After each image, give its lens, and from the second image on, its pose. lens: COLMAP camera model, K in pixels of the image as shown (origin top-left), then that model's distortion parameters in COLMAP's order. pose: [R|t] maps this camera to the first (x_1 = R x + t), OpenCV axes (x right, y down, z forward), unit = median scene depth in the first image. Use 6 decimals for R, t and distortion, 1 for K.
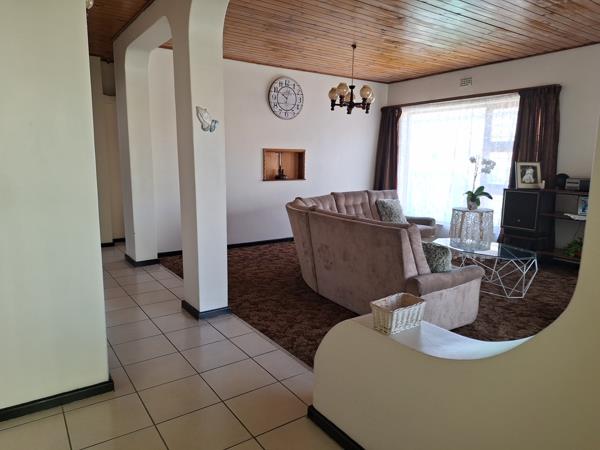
lens RADIAL K [[414.6, 0, 304.8], [0, 414.6, 228.4], [0, 0, 1]] dist [0.052682, -0.059951]
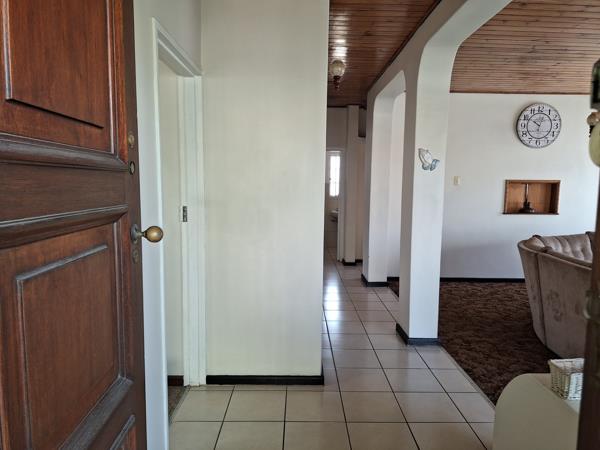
lens RADIAL K [[414.6, 0, 299.7], [0, 414.6, 225.9], [0, 0, 1]] dist [0.052682, -0.059951]
pose [[0.822535, 0.058325, -0.565716, 0.070355], [-0.096293, 0.994648, -0.037459, -0.010642], [0.560503, 0.085286, 0.823749, -0.038758]]
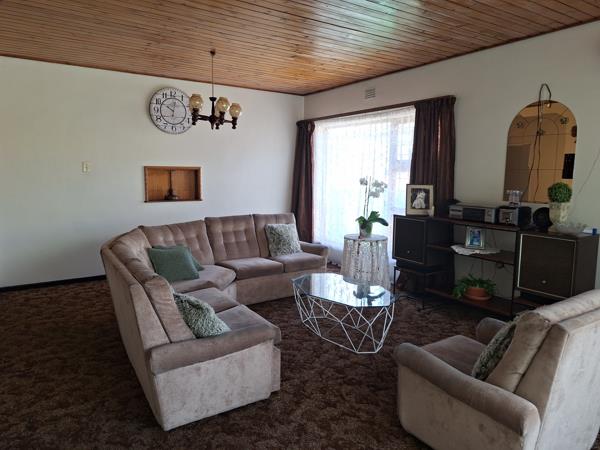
lens RADIAL K [[414.6, 0, 308.7], [0, 414.6, 225.4], [0, 0, 1]] dist [0.052682, -0.059951]
pose [[0.999986, 0.001066, -0.005211, 0.310596], [-0.001238, 0.999453, -0.033059, -0.045130], [0.005173, 0.033065, 0.999440, 0.136341]]
